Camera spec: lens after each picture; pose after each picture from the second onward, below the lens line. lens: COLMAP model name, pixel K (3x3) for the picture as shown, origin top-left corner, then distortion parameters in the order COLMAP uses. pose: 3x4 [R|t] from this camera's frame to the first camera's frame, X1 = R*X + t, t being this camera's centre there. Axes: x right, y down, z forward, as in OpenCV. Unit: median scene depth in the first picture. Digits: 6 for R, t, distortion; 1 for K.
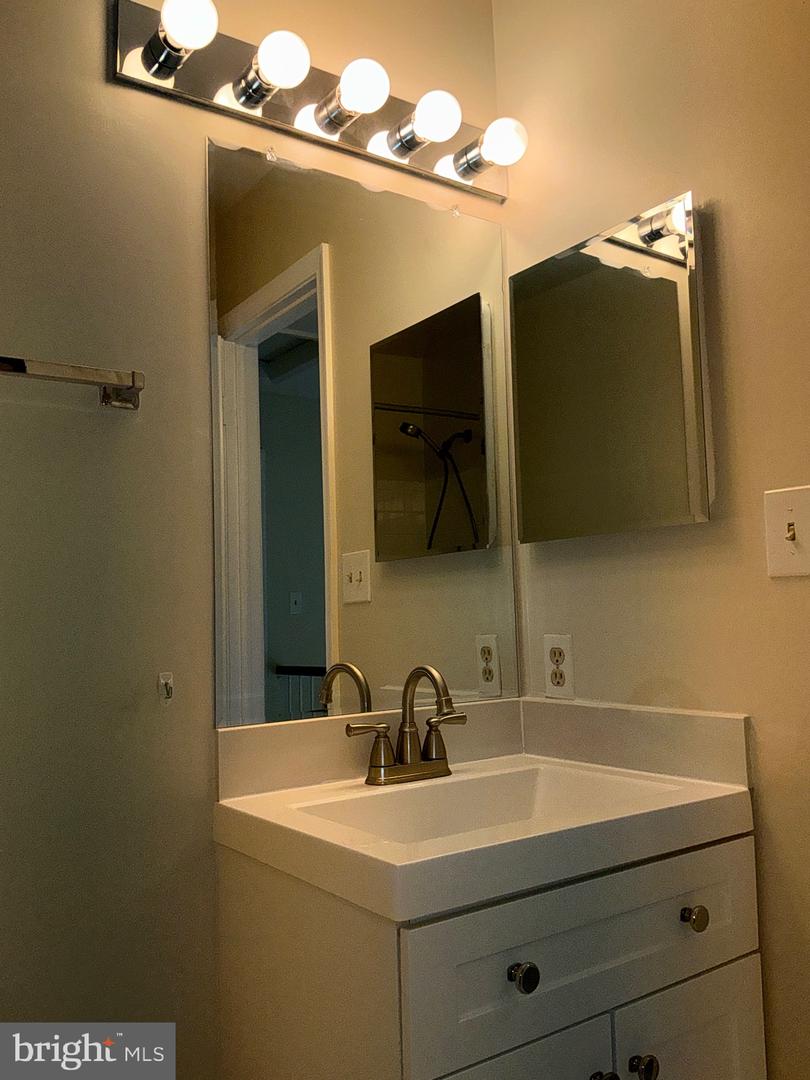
lens RADIAL K [[905.4, 0, 405.0], [0, 905.4, 540.0], [0, 0, 1]] dist [0.010379, -0.011488]
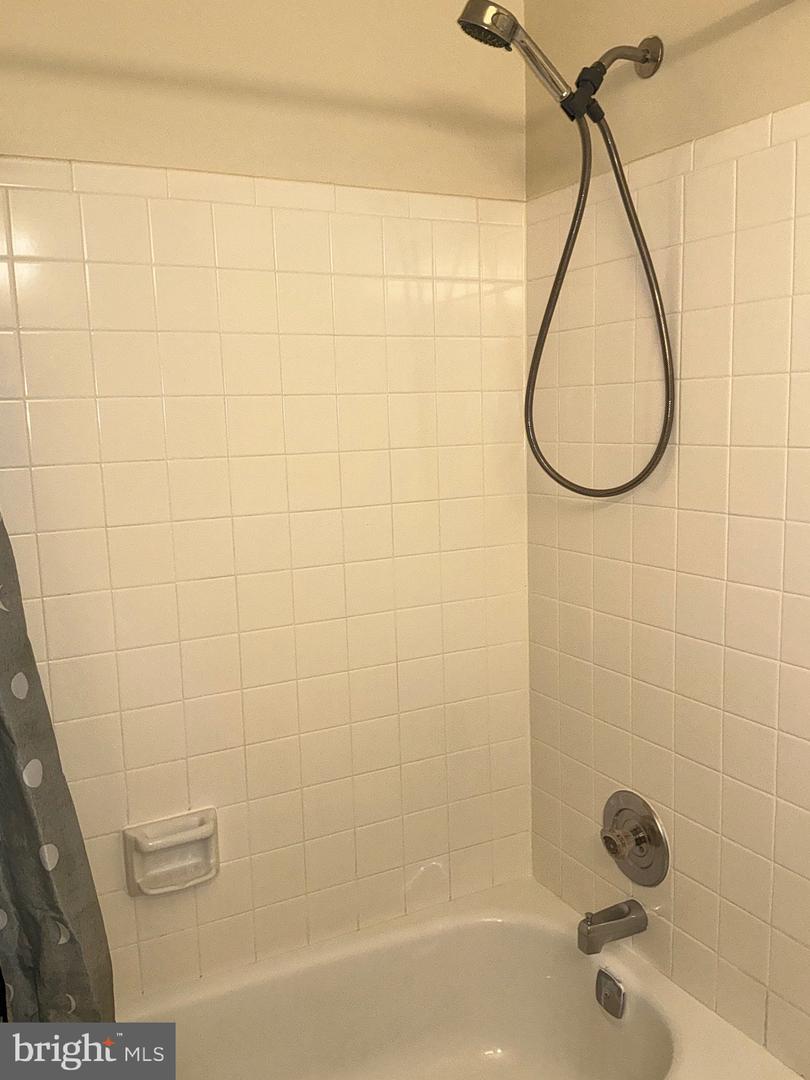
lens RADIAL K [[905.4, 0, 405.0], [0, 905.4, 540.0], [0, 0, 1]] dist [0.010379, -0.011488]
pose [[0.994433, 0.017968, -0.103831, 0.014022], [0.007410, 0.970990, 0.239007, -0.015695], [0.105113, -0.238445, 0.965451, 0.599115]]
